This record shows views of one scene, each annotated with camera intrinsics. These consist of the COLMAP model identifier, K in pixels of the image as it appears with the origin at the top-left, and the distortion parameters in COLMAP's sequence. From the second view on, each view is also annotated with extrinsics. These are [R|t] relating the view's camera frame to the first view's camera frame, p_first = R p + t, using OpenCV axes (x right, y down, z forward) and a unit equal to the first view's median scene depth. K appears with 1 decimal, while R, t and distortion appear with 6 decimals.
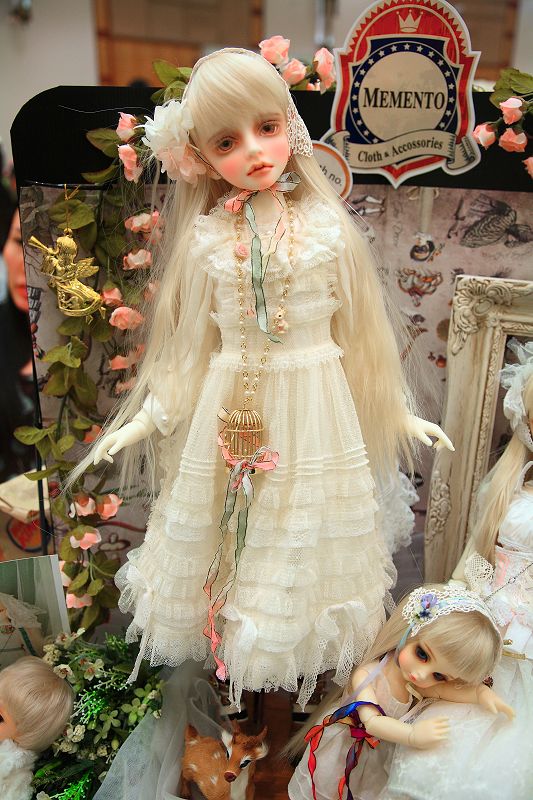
lens RADIAL K [[758.7, 0, 266.6], [0, 758.7, 400.3], [0, 0, 1]] dist [0.000661, 0.000000]
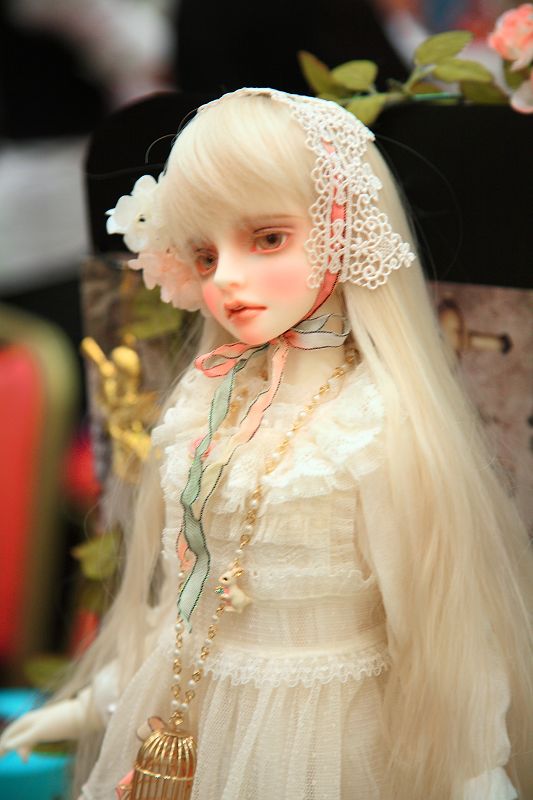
lens RADIAL K [[2124.1, 0, 266.4], [0, 2124.1, 400.0], [0, 0, 1]] dist [0.346427, 0.000000]
pose [[0.723626, 0.161418, -0.671052, 1.030186], [-0.198017, 0.979947, 0.022190, -0.273705], [0.661177, 0.116822, 0.741078, -0.123026]]
